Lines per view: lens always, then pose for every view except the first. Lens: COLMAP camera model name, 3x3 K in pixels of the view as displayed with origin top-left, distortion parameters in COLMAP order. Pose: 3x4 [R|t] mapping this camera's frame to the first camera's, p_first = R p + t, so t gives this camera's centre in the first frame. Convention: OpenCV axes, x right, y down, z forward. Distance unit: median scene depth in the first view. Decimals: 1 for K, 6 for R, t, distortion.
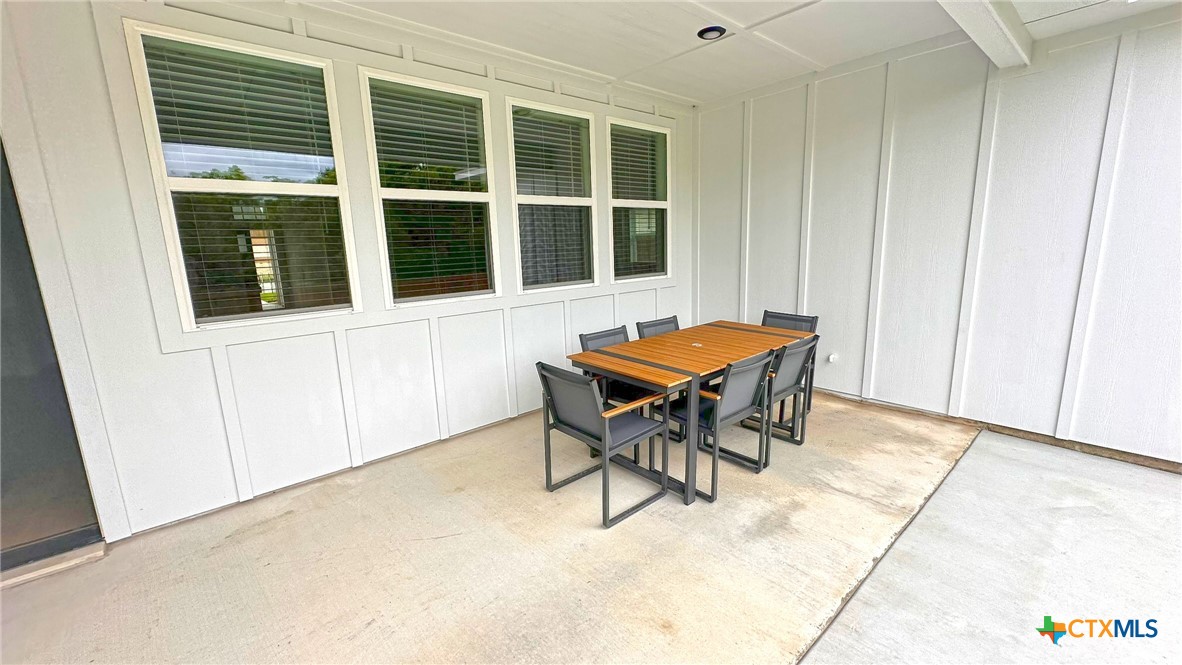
lens RADIAL K [[468.6, 0, 591.0], [0, 468.6, 332.5], [0, 0, 1]] dist [0.000300, -0.000211]
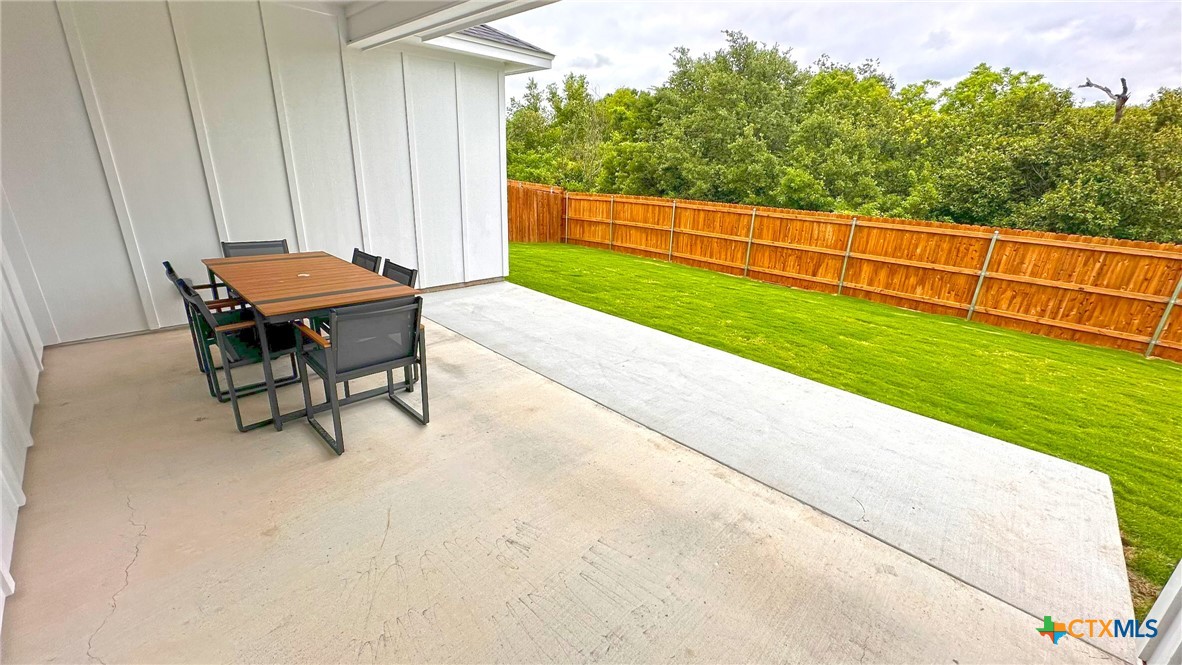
lens RADIAL K [[468.6, 0, 591.0], [0, 468.6, 332.5], [0, 0, 1]] dist [0.000300, -0.000211]
pose [[-0.082644, -0.301614, 0.949842, -0.997845], [0.144850, 0.939345, 0.310884, -0.096763], [-0.985996, 0.163277, -0.033943, 0.574443]]
